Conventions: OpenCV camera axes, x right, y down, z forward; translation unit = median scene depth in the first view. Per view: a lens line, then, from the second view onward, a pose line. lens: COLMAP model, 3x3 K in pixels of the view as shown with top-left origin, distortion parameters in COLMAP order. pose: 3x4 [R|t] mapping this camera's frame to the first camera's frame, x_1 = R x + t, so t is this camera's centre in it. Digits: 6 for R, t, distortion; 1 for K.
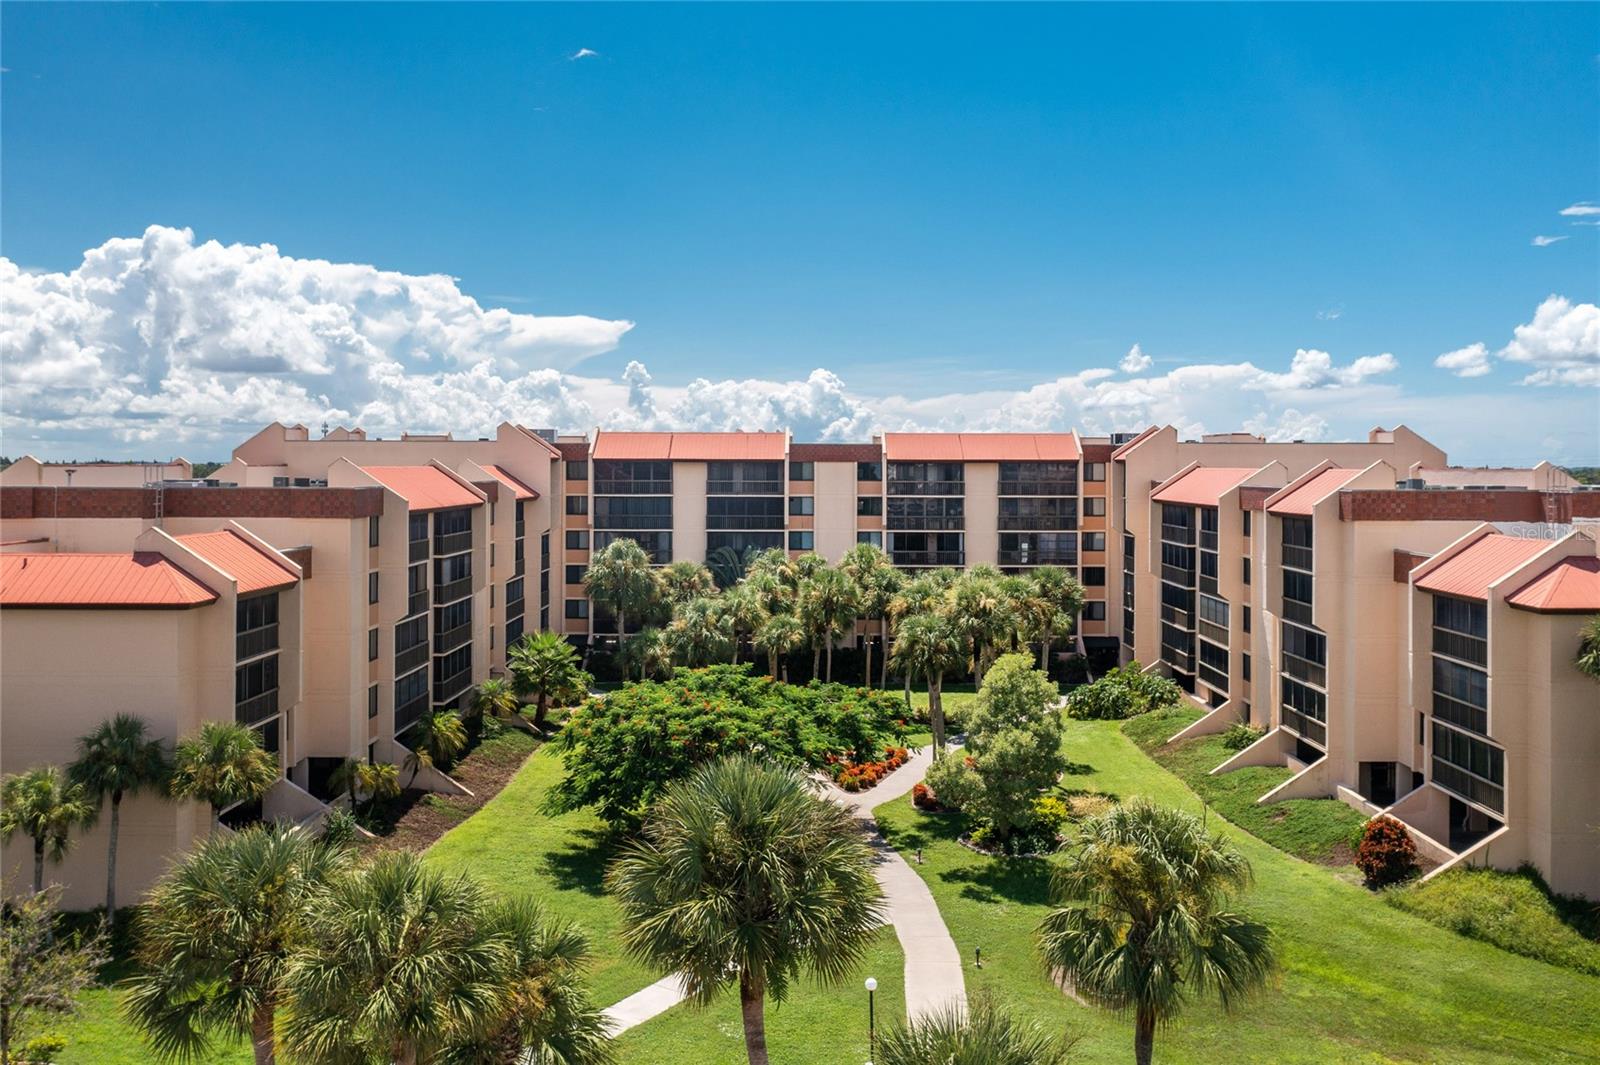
lens RADIAL K [[1316.6, 0, 799.8], [0, 1316.6, 467.0], [0, 0, 1]] dist [-0.040686, 0.003934]
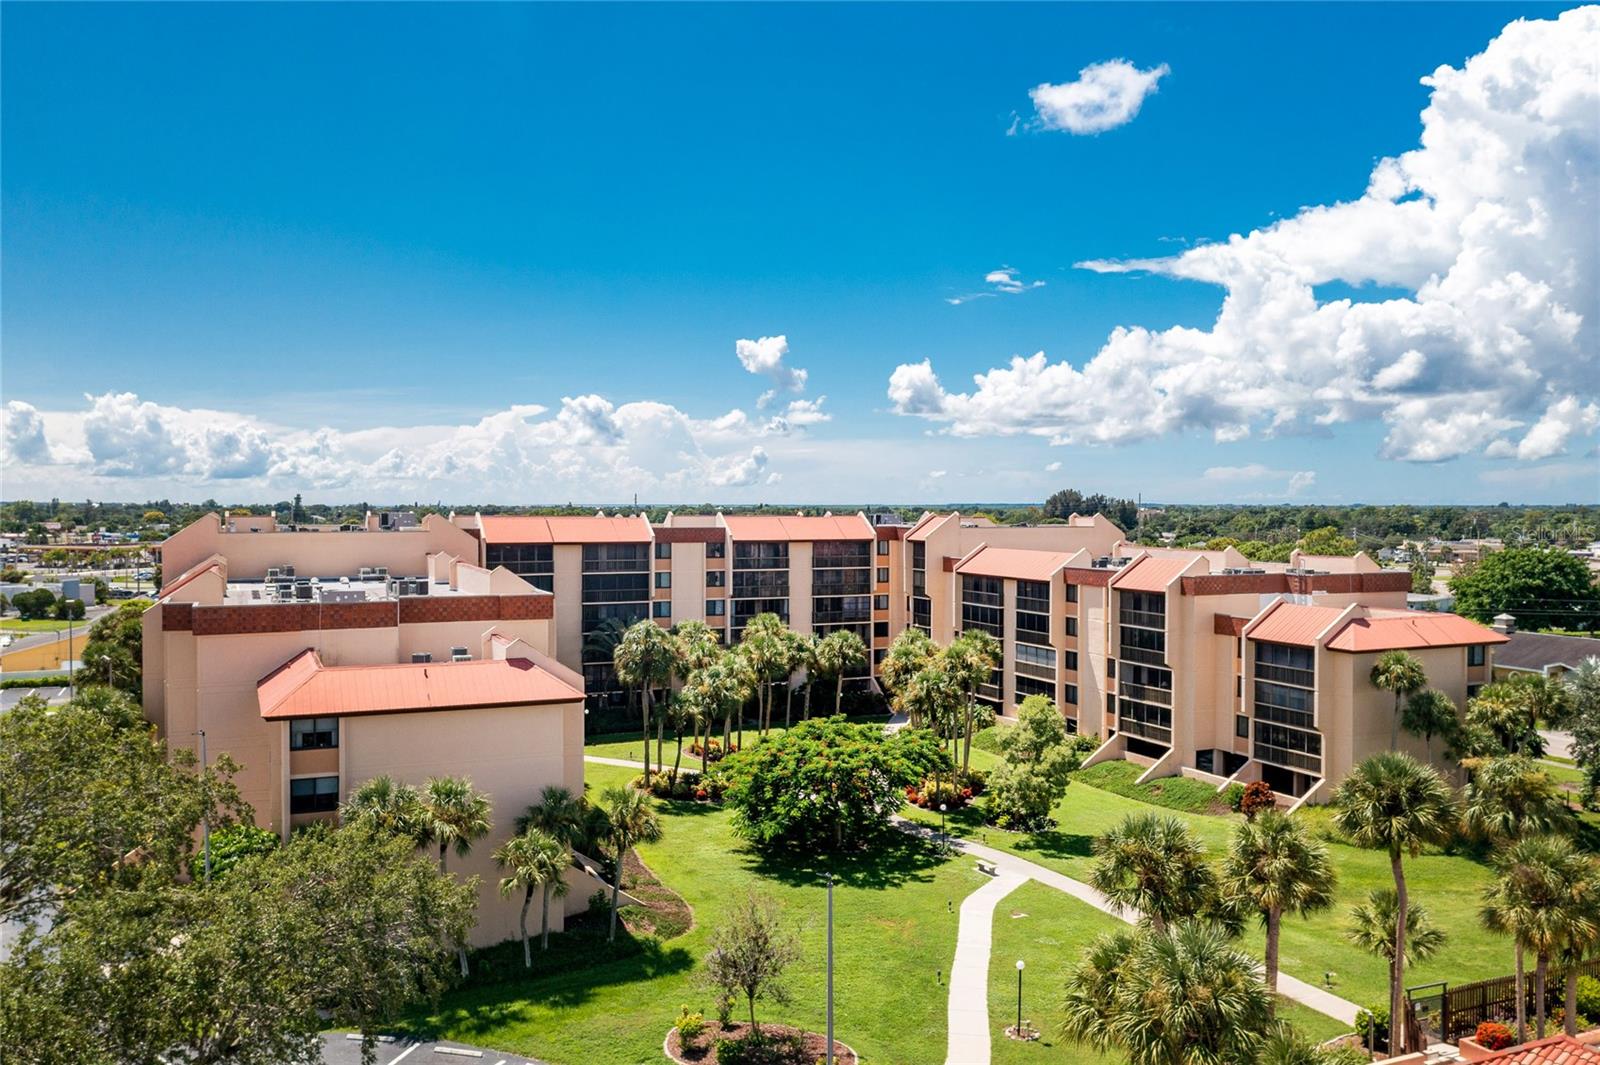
lens RADIAL K [[1316.6, 0, 799.8], [0, 1316.6, 467.0], [0, 0, 1]] dist [-0.040686, 0.003934]
pose [[0.909310, 0.009460, 0.416012, -0.547125], [0.000966, 0.999691, -0.024844, -0.061927], [-0.416118, 0.022993, 0.909020, -0.192580]]
